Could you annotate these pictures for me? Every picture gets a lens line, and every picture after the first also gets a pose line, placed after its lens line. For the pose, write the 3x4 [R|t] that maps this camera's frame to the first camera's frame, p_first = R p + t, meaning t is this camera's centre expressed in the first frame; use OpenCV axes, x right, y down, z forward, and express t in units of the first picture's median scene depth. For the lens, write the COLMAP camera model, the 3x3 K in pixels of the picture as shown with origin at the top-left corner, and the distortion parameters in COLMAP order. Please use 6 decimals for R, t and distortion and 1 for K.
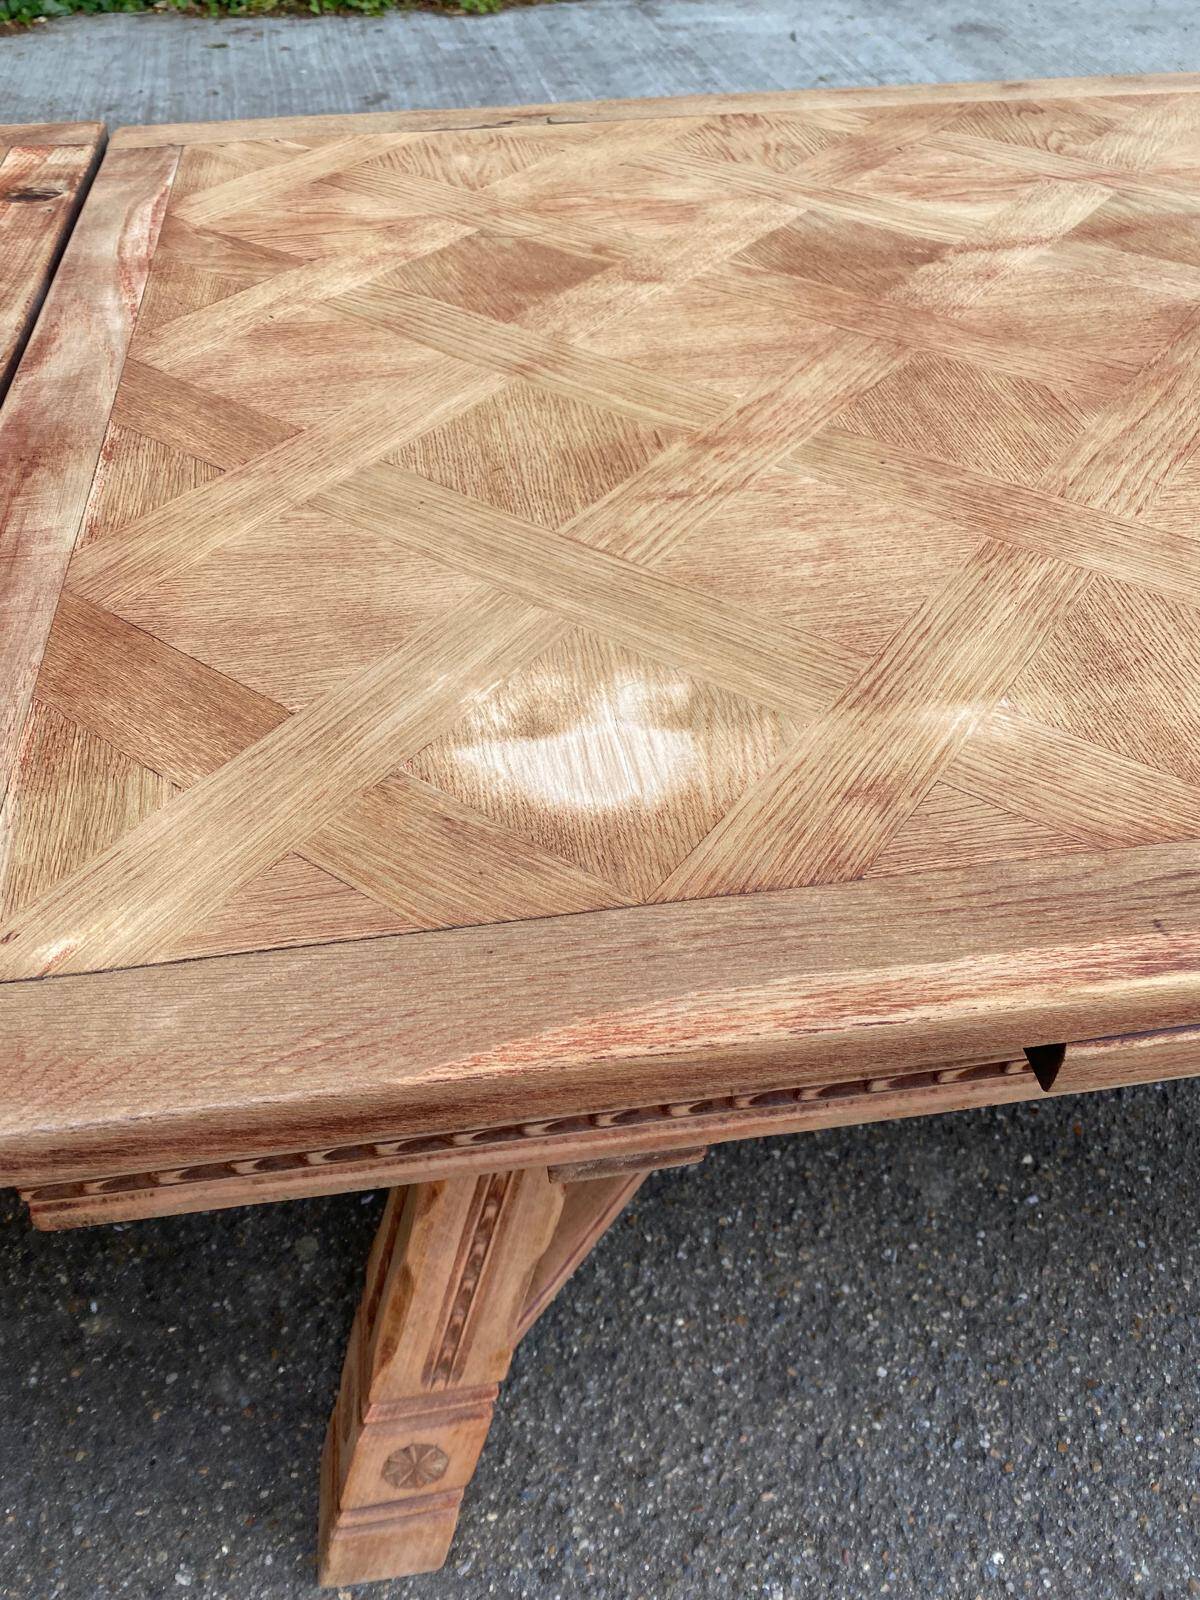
lens RADIAL K [[1216.3, 0, 594.8], [0, 1216.3, 799.2], [0, 0, 1]] dist [0.034945, -0.039385]
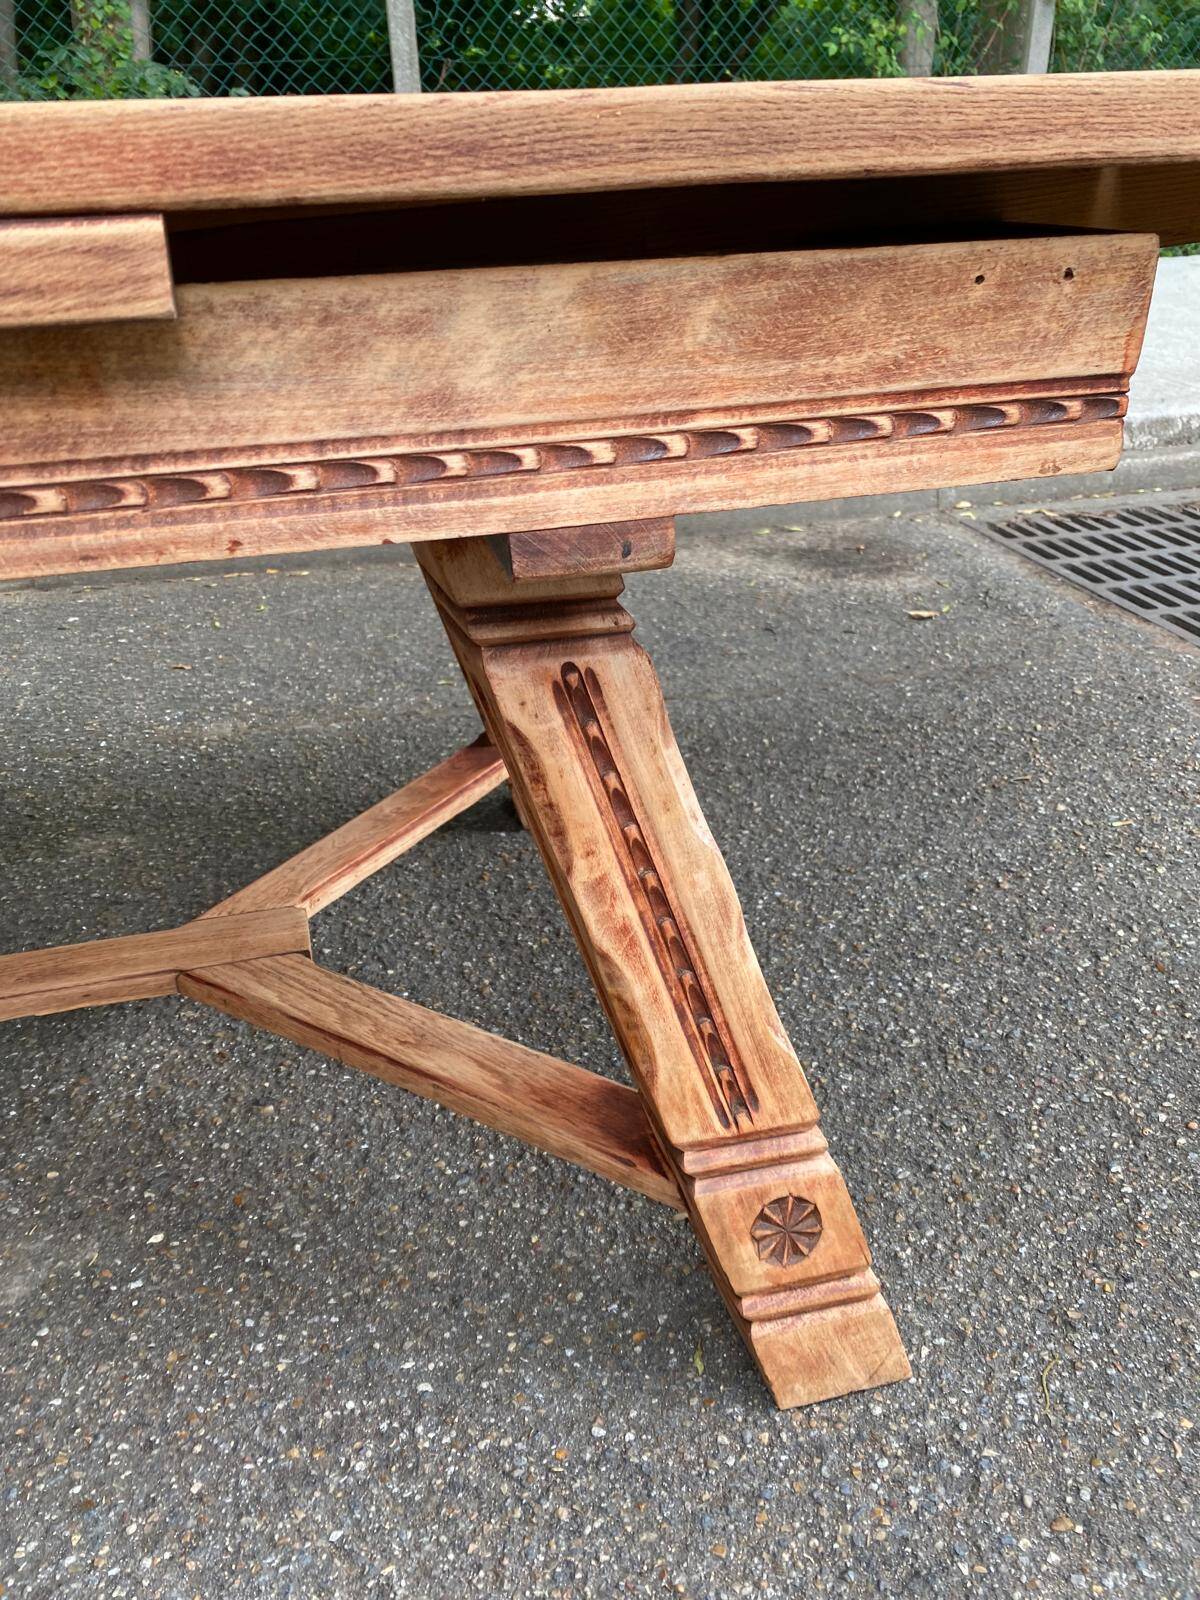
lens RADIAL K [[1216.3, 0, 587.3], [0, 1216.3, 779.4], [0, 0, 1]] dist [0.034945, -0.039385]
pose [[0.994768, -0.068635, 0.075667, 0.812680], [0.087219, 0.956243, -0.279270, 0.349241], [-0.053188, 0.284409, 0.957227, 0.183664]]
